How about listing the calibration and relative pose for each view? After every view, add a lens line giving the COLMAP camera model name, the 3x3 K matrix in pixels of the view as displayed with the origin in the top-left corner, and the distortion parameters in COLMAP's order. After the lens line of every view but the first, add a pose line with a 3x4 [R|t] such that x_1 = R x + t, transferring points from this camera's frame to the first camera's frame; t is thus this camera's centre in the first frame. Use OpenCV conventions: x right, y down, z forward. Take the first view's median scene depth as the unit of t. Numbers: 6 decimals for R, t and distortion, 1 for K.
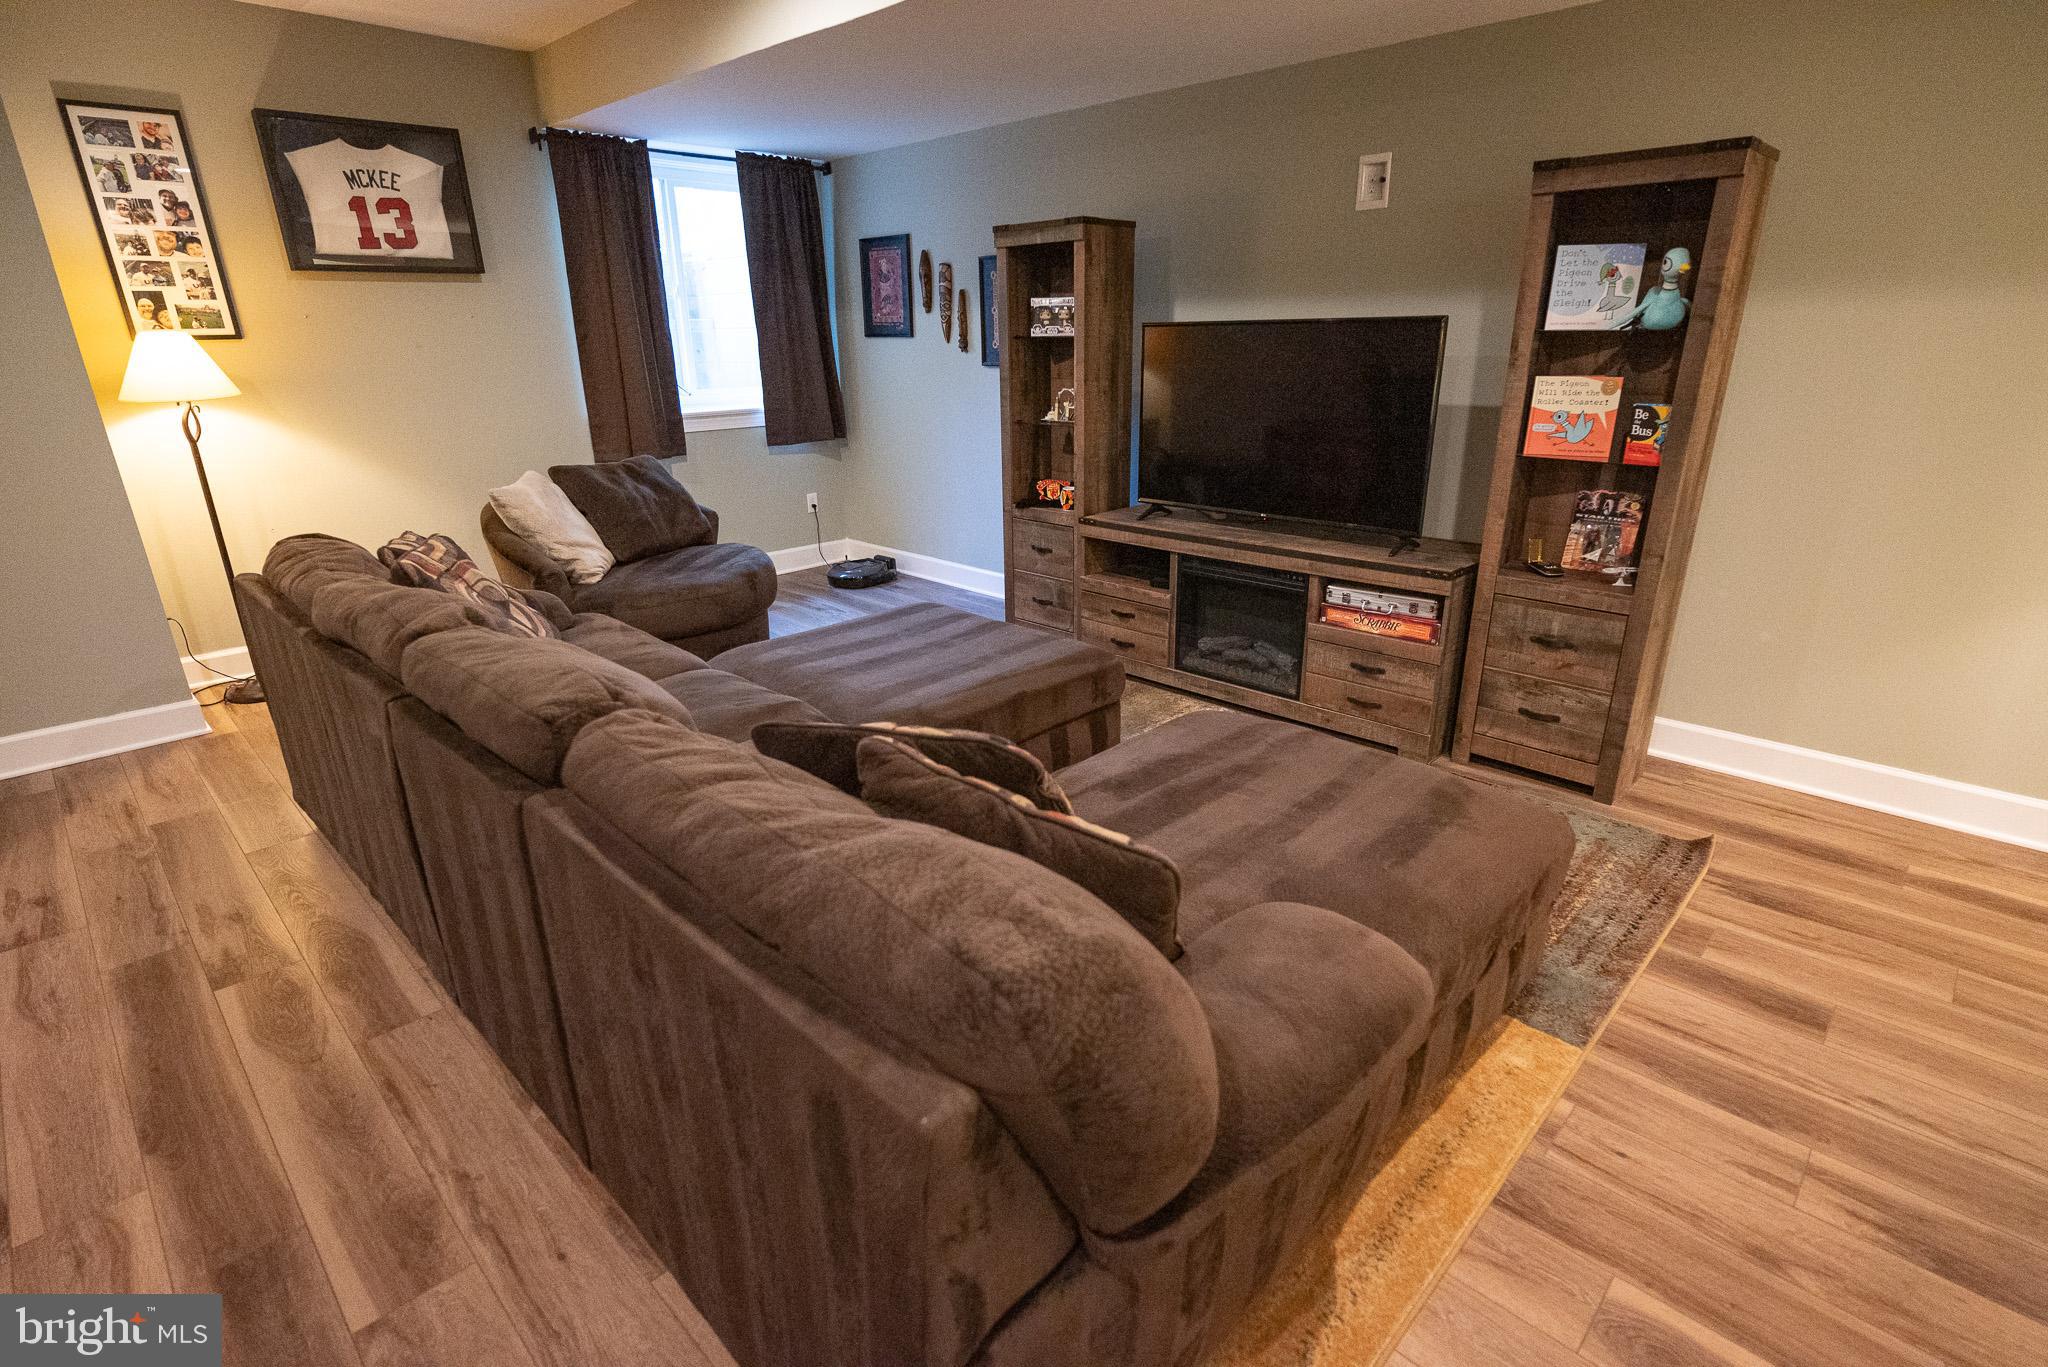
lens RADIAL K [[977.8, 0, 1024.5], [0, 977.8, 688.4], [0, 0, 1]] dist [-0.003278, 0.002889]
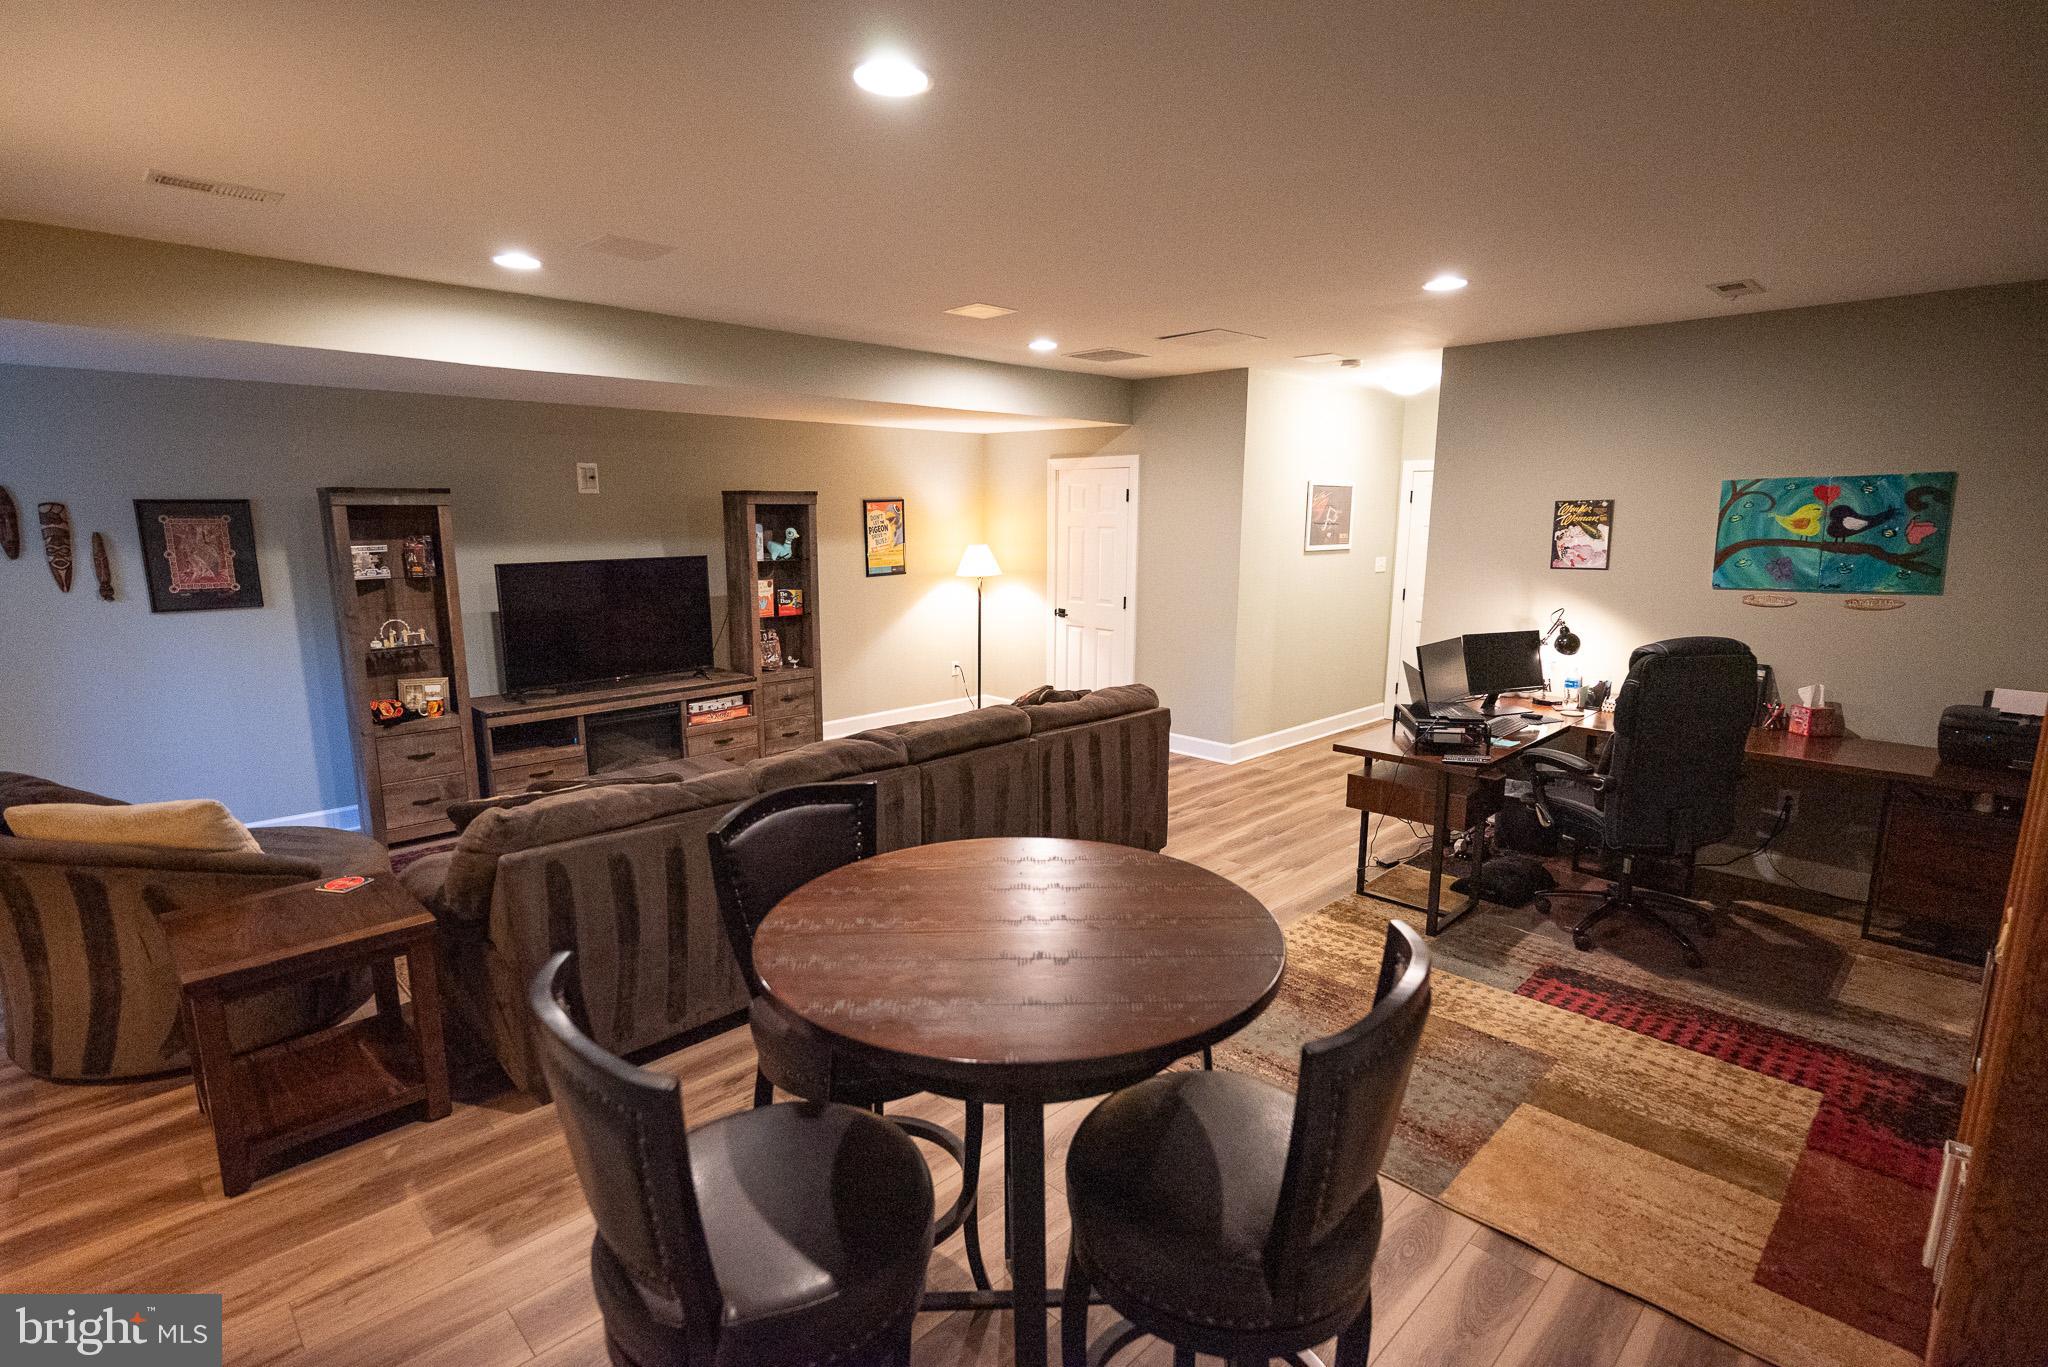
lens RADIAL K [[977.8, 0, 1022.3], [0, 977.8, 687.2], [0, 0, 1]] dist [-0.003278, 0.002889]
pose [[0.024958, -0.166824, 0.985671, -1.405167], [0.343626, 0.927331, 0.148250, -0.190999], [-0.938775, 0.335002, 0.080469, 0.303048]]
